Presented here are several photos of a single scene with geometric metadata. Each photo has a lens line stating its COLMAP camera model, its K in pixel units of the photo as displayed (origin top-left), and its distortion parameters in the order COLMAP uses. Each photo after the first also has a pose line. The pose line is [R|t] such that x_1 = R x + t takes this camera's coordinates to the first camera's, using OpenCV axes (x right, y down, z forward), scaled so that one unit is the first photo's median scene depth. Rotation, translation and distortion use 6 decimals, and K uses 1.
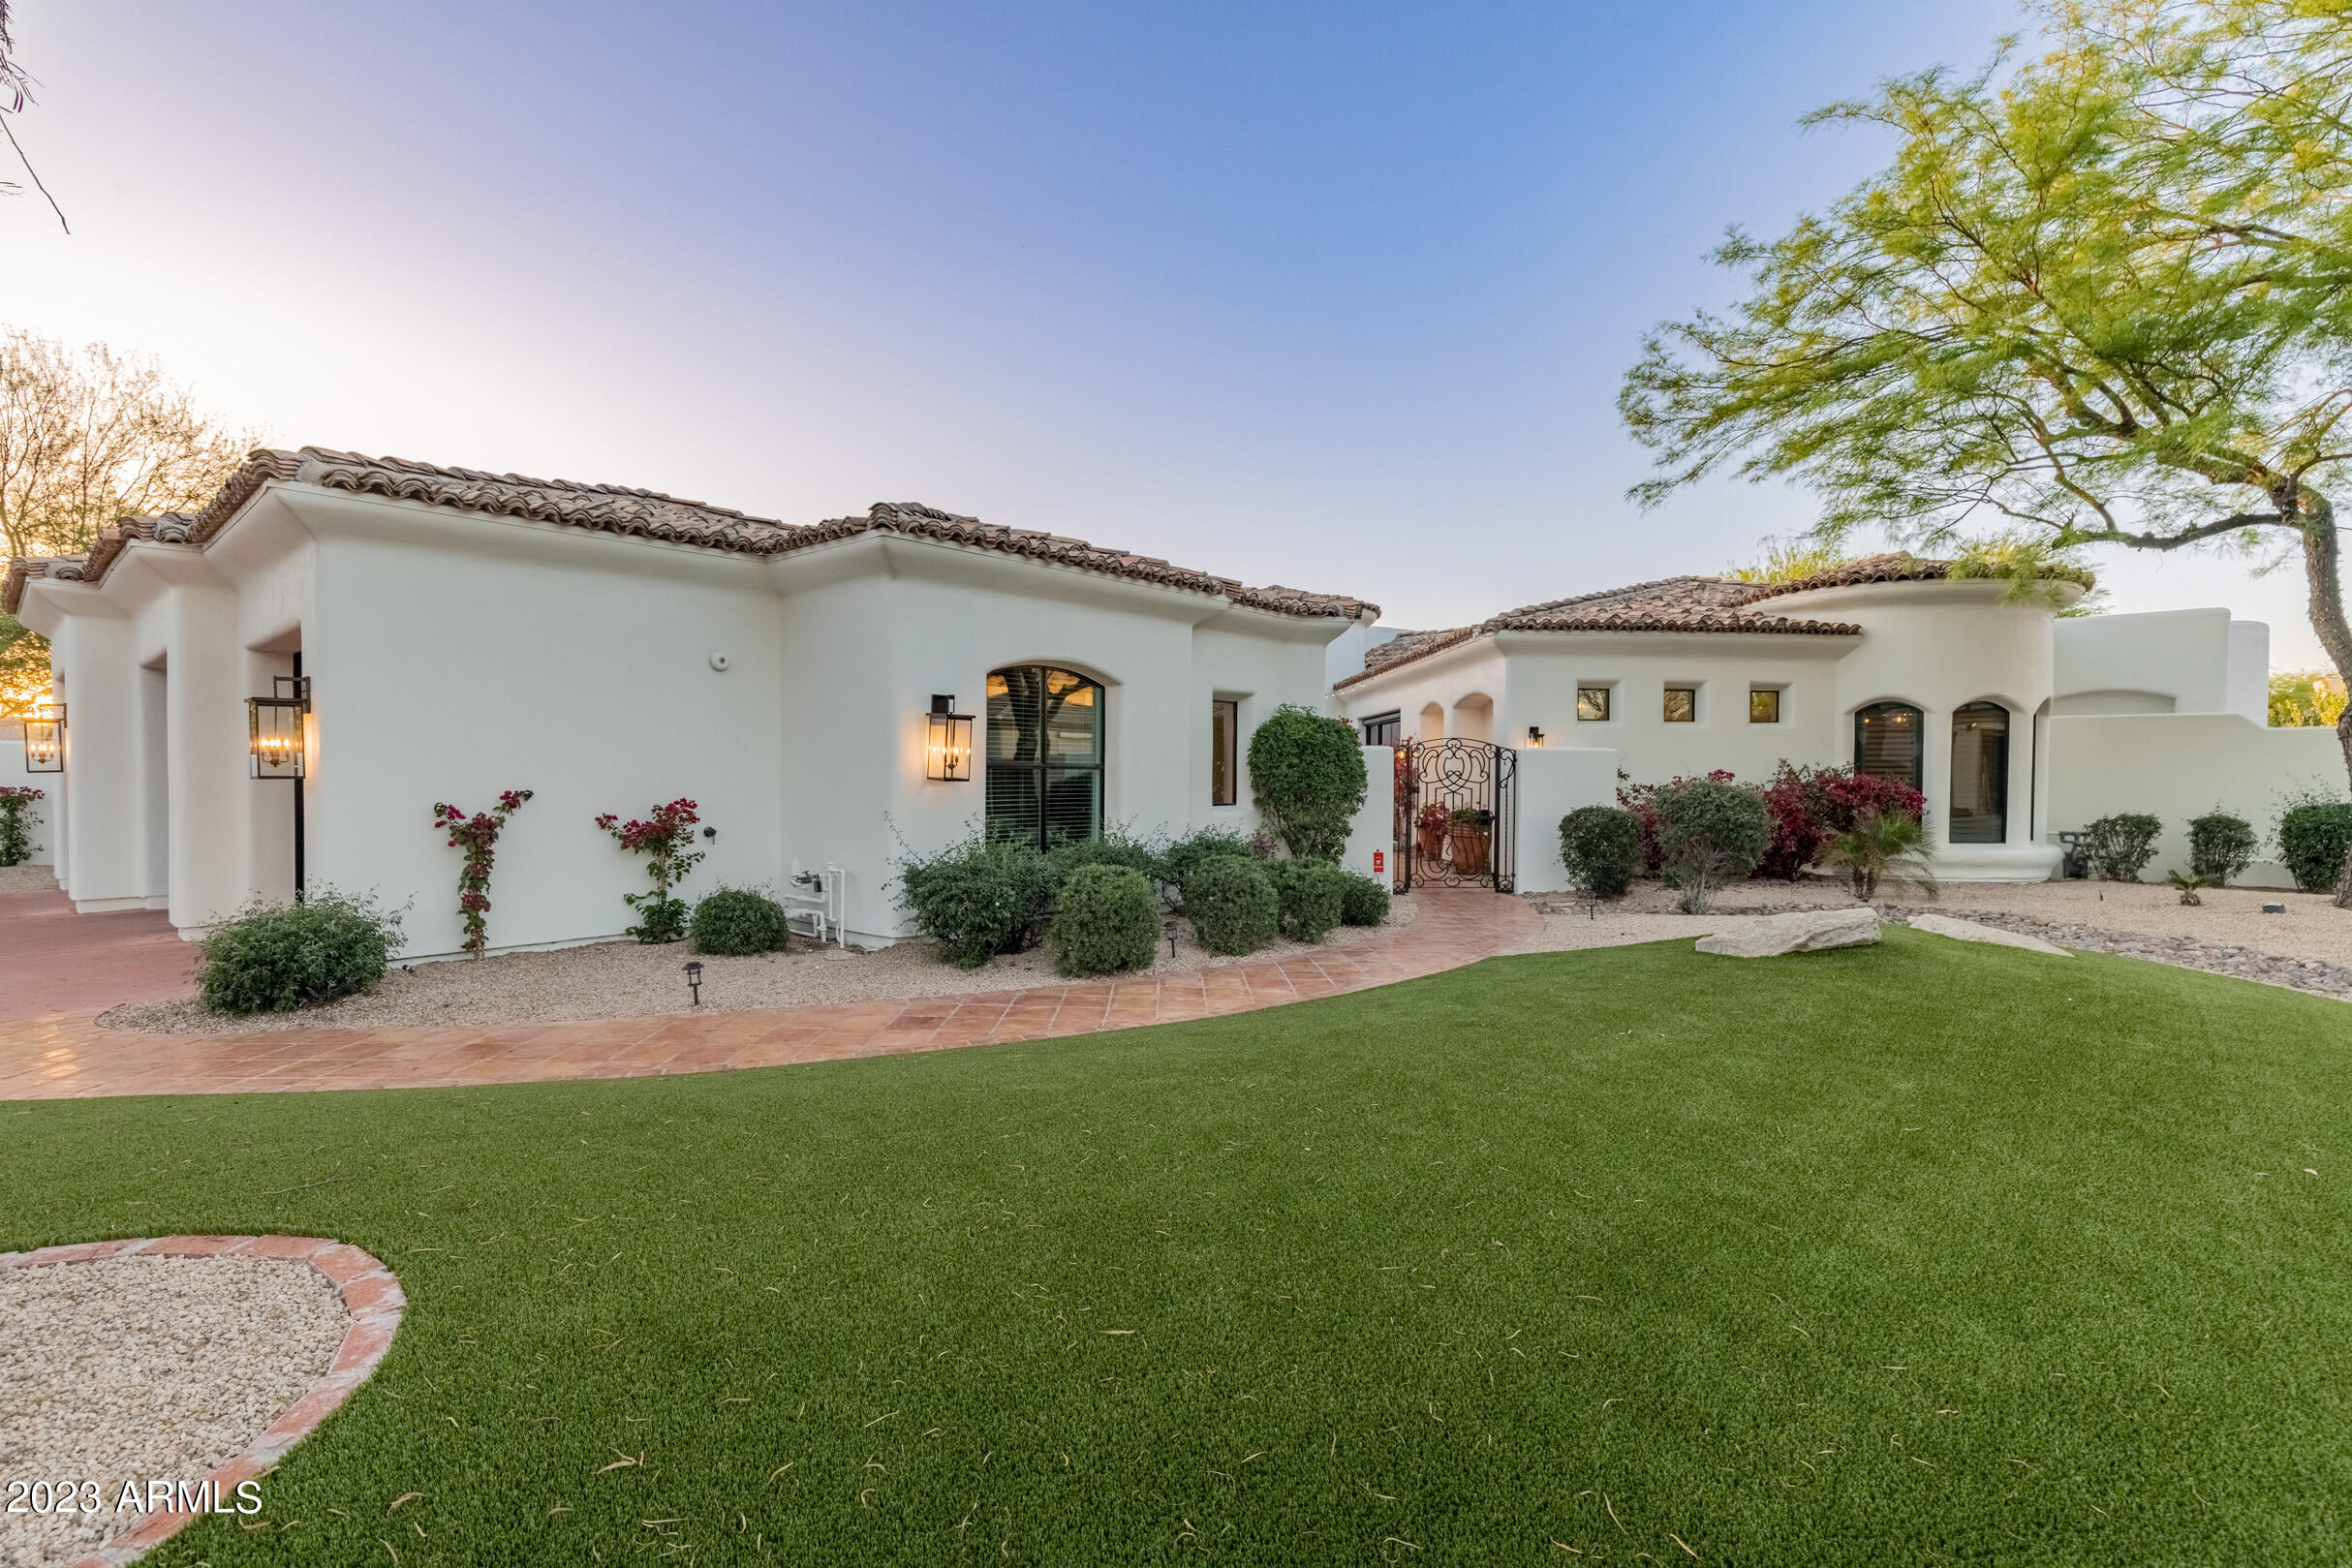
lens RADIAL K [[1080.4, 0, 1176.0], [0, 1080.4, 784.0], [0, 0, 1]] dist [0.000070, -0.000009]
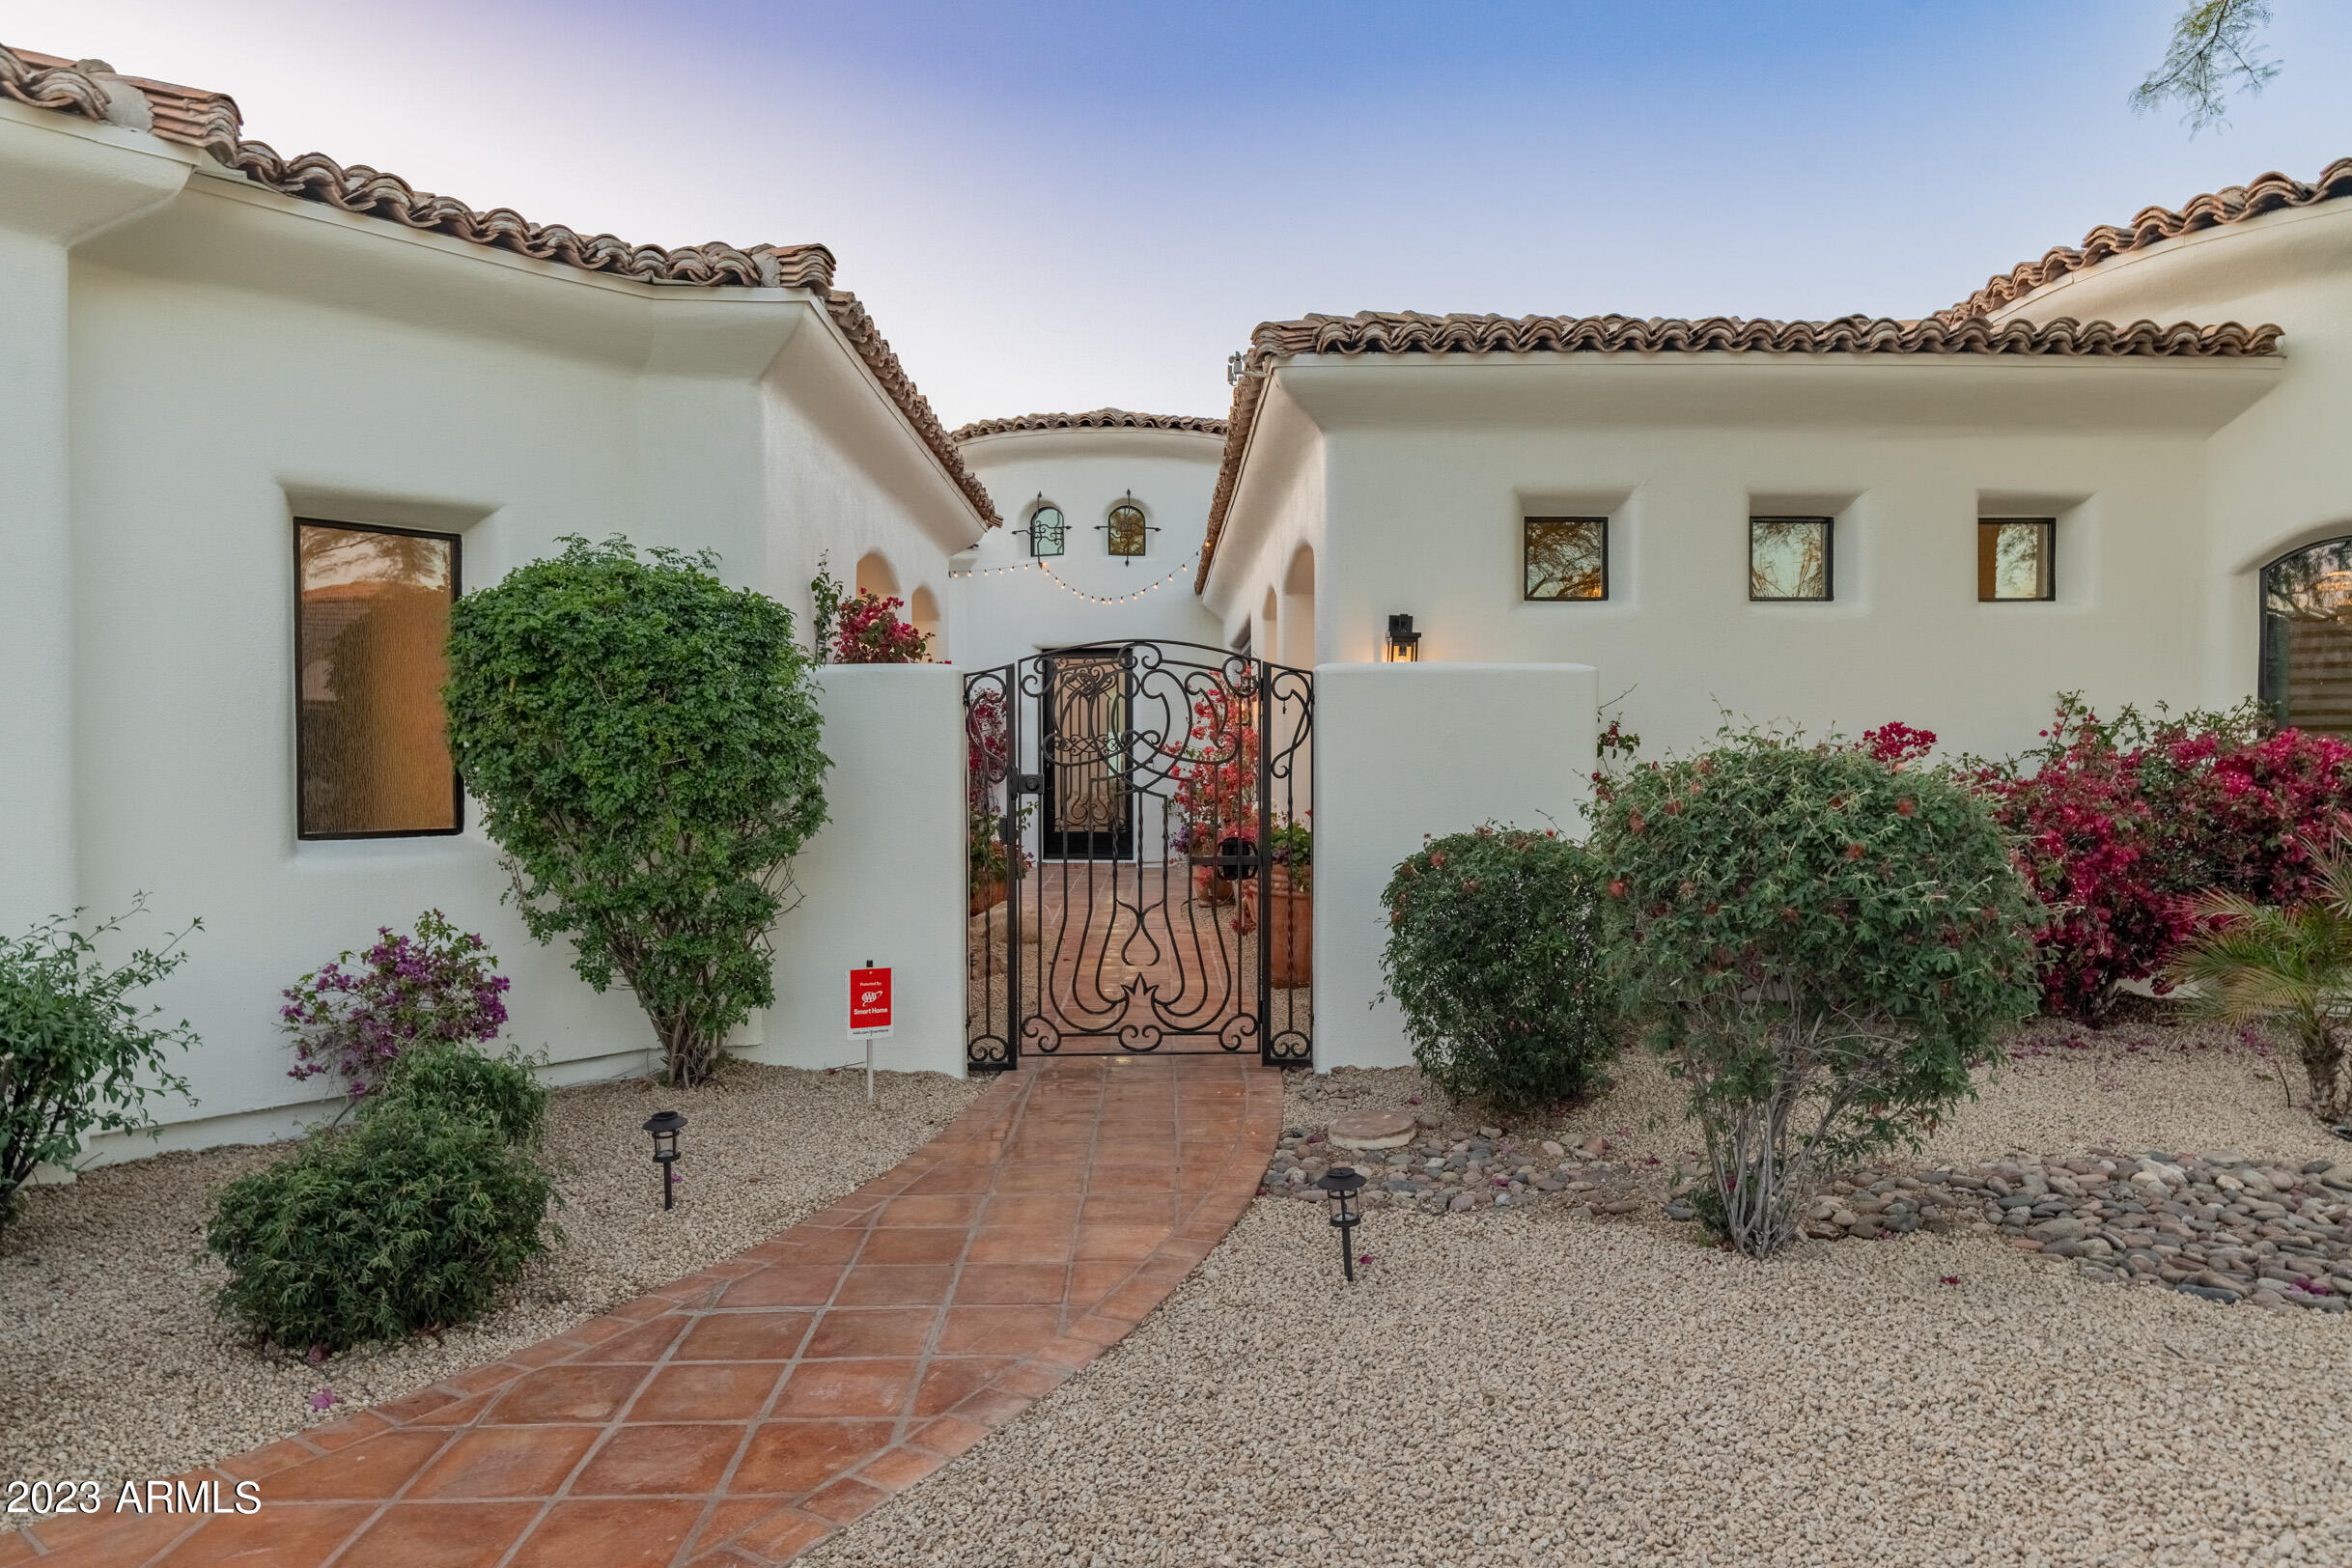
lens RADIAL K [[1514.7, 0, 1176.0], [0, 1514.7, 784.0], [0, 0, 1]] dist [0.017315, 0.000394]
pose [[0.999787, -0.009480, -0.018316, 0.272202], [0.009546, 0.999948, 0.003496, 0.003639], [0.018282, -0.003670, 0.999826, 0.484169]]
